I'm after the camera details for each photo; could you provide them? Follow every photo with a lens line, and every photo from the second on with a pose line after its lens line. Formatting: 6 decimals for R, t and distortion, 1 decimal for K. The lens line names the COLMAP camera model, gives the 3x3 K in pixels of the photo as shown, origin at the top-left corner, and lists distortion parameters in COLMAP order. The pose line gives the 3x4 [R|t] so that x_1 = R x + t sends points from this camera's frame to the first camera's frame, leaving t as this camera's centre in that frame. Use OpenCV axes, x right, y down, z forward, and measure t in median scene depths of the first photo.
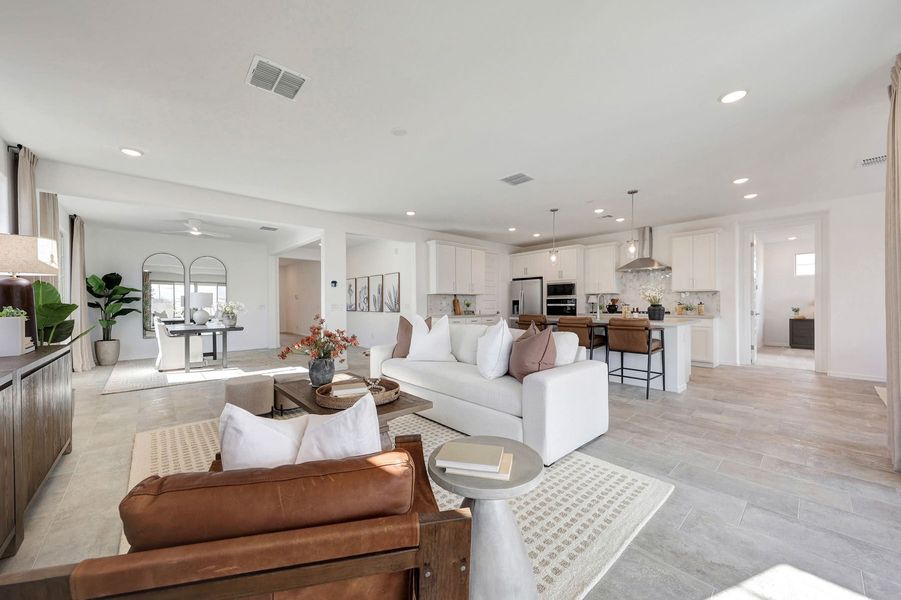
lens RADIAL K [[336.6, 0, 445.7], [0, 336.6, 298.5], [0, 0, 1]] dist [-0.003652, -0.000049]
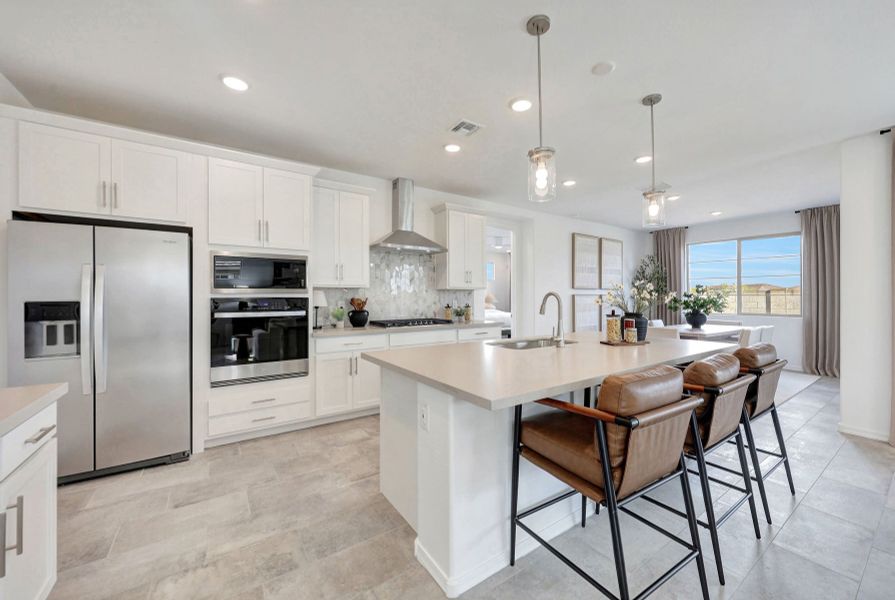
lens RADIAL K [[339.5, 0, 450.3], [0, 339.5, 296.5], [0, 0, 1]] dist [-0.009945, 0.000242]
pose [[0.100125, 0.009972, 0.994925, -0.008469], [-0.011758, 0.999892, -0.008838, 0.000784], [-0.994905, -0.010814, 0.100232, 0.786984]]
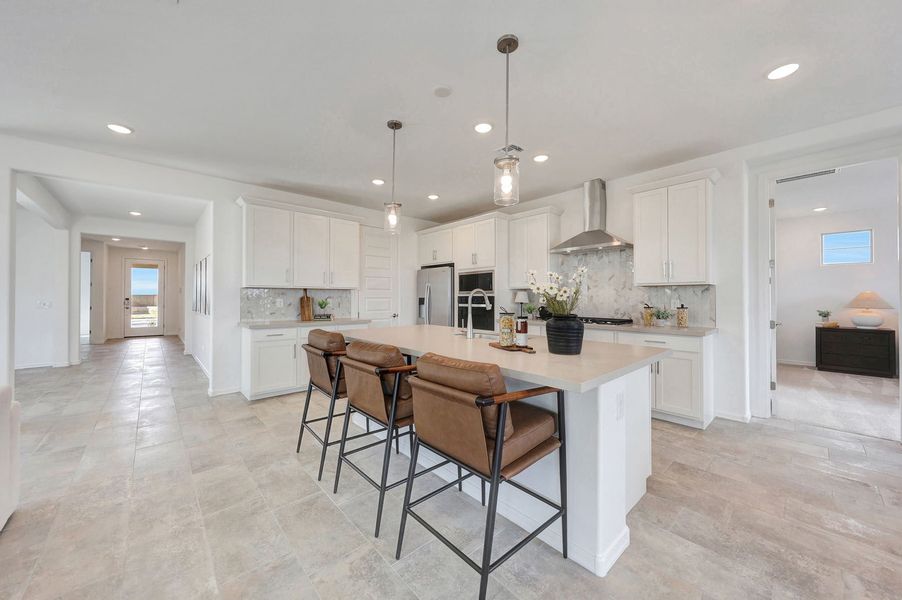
lens RADIAL K [[336.9, 0, 446.2], [0, 336.9, 298.5], [0, 0, 1]] dist [-0.003652, -0.000049]
pose [[0.999944, 0.006275, 0.008474, 0.291189], [-0.006408, 0.999856, 0.015696, -0.004644], [-0.008374, -0.015750, 0.999841, 0.356500]]
